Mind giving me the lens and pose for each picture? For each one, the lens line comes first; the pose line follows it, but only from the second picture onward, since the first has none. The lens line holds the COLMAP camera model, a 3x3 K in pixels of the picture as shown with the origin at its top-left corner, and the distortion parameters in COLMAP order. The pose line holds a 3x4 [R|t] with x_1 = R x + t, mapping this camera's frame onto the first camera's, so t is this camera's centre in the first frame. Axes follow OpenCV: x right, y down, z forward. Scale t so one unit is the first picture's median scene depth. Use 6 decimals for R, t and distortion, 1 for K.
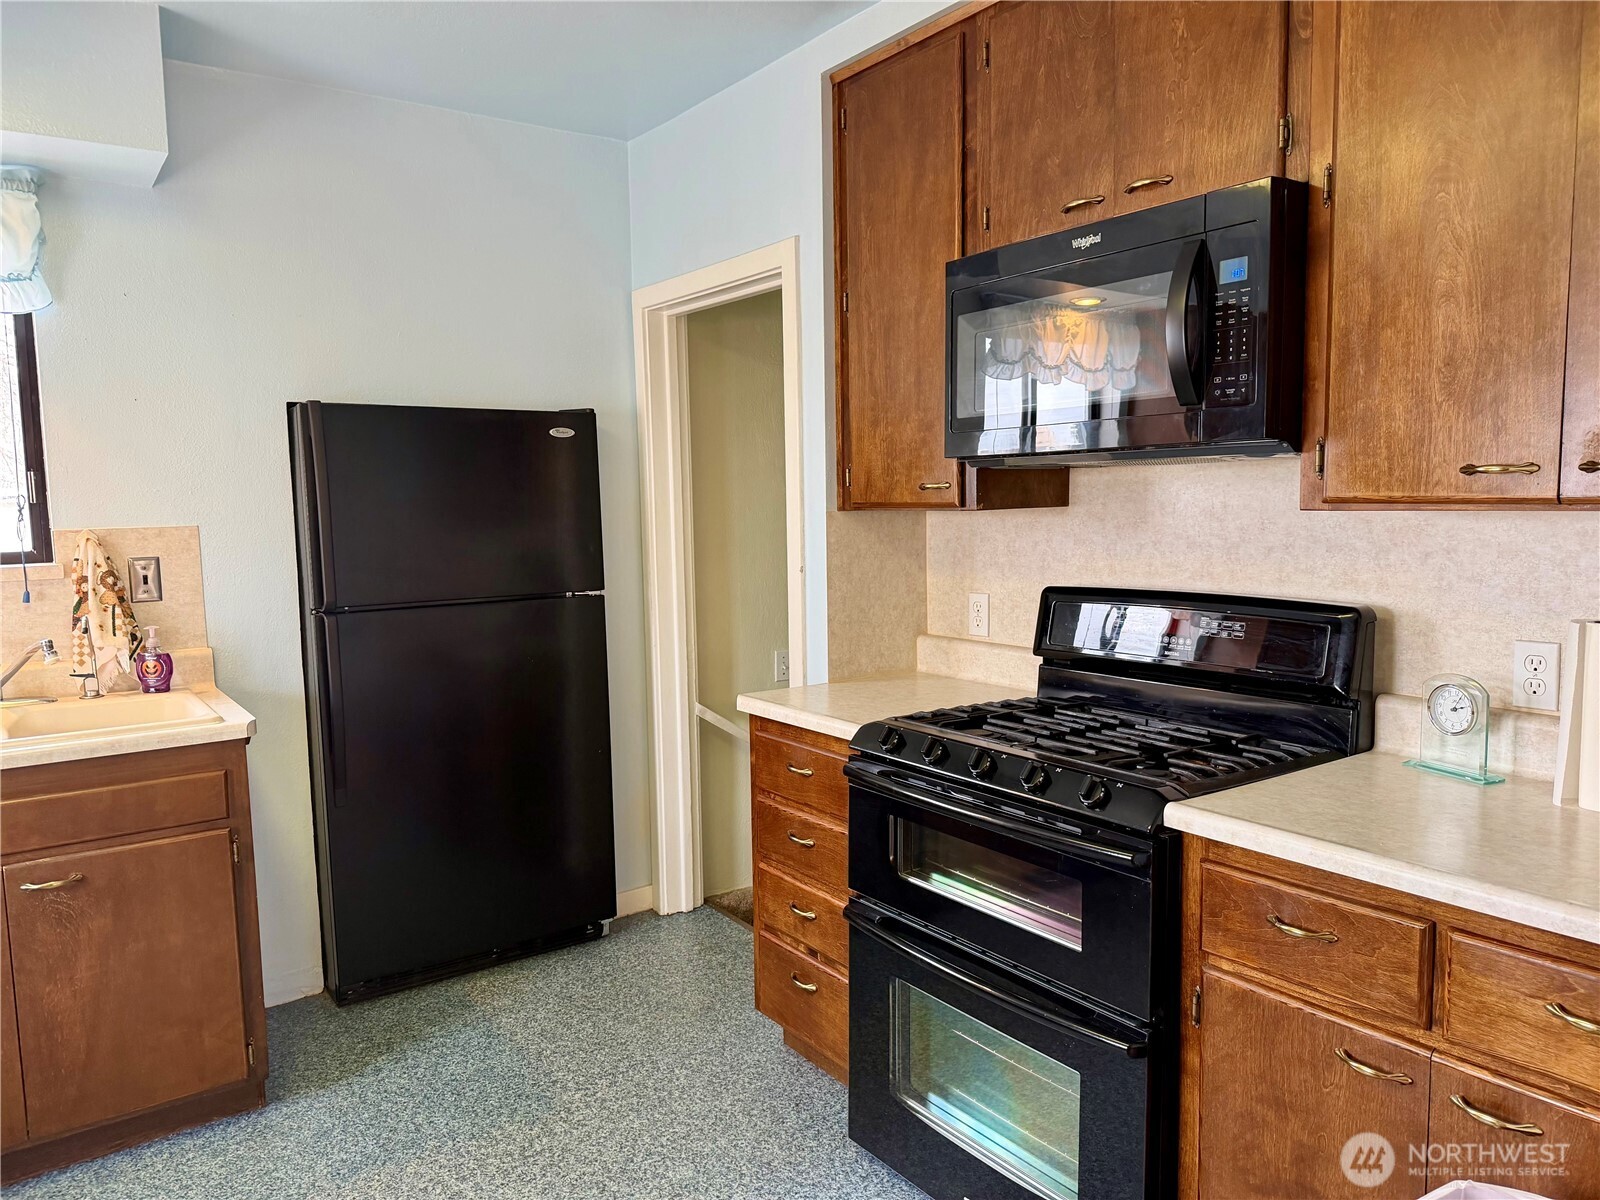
lens RADIAL K [[1099.7, 0, 806.5], [0, 1099.7, 609.9], [0, 0, 1]] dist [0.003717, -0.030758]
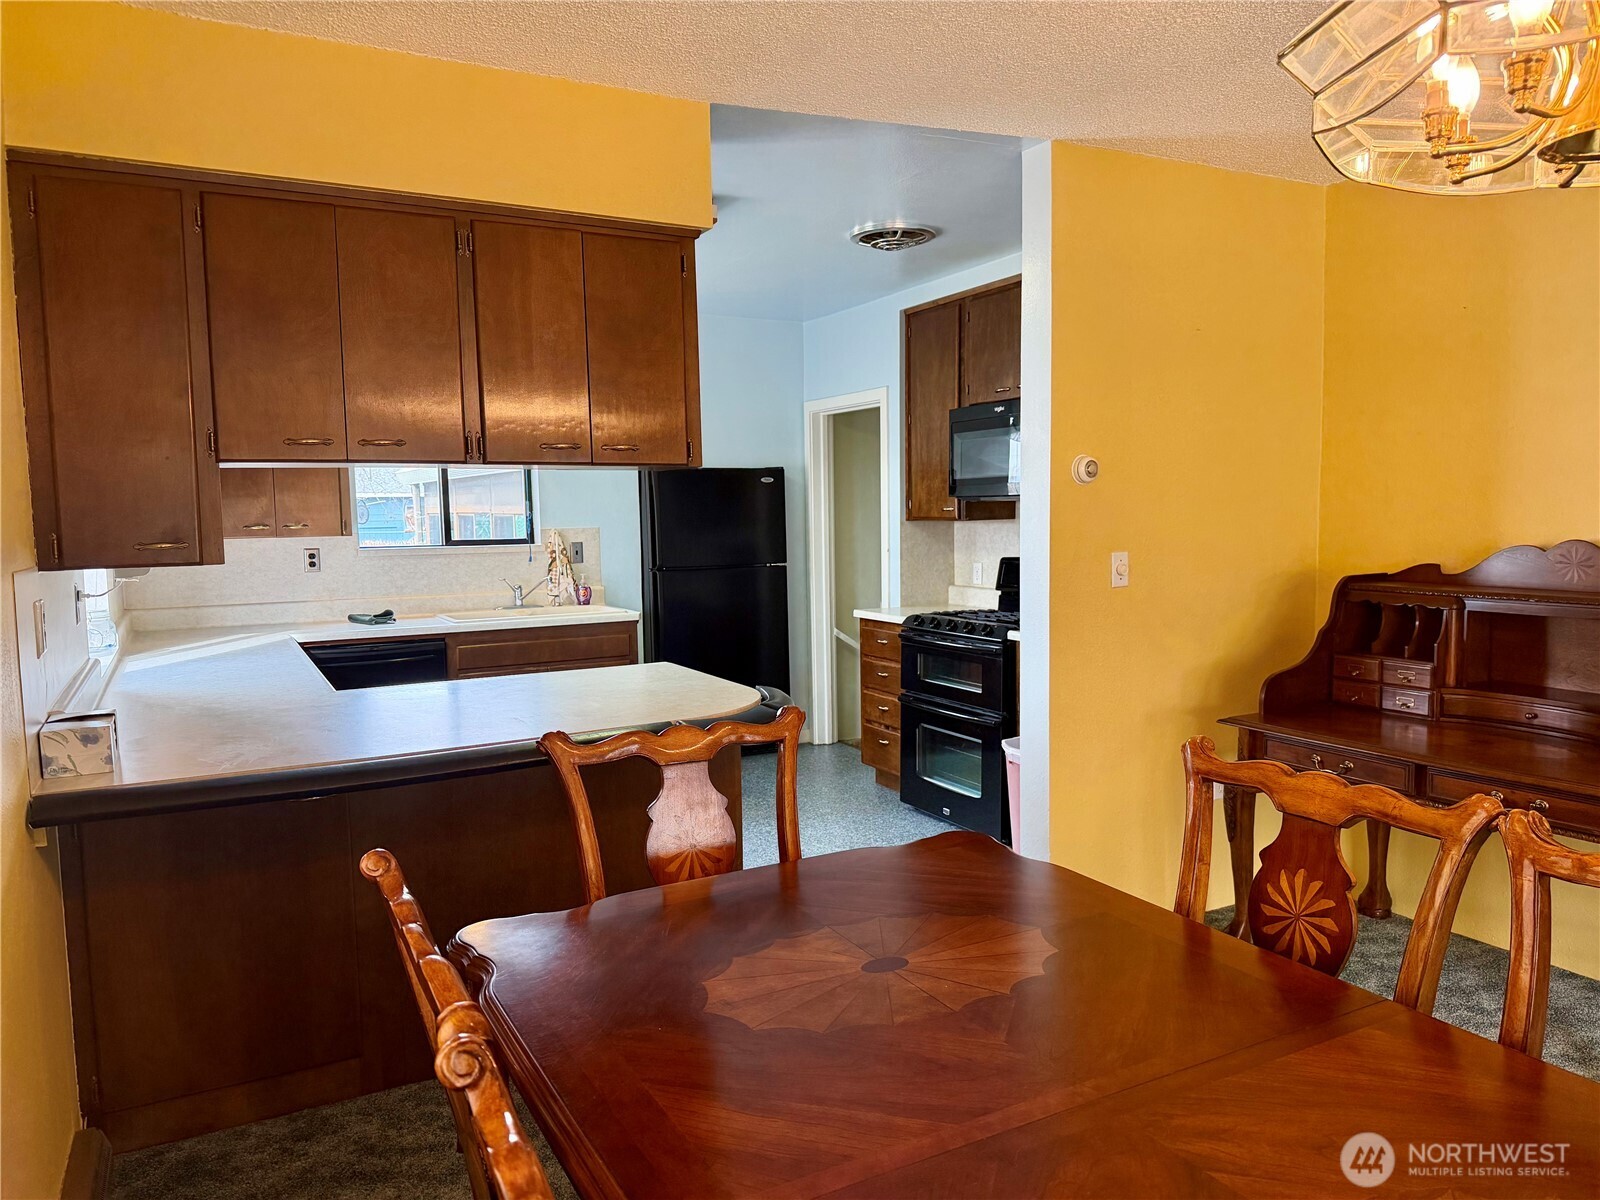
lens RADIAL K [[1099.7, 0, 793.1], [0, 1099.7, 600.6], [0, 0, 1]] dist [0.003717, -0.030758]
pose [[0.990018, 0.012312, -0.140404, 0.113506], [-0.014261, 0.999815, -0.012887, 0.088563], [0.140219, 0.014761, 0.990010, -1.067923]]
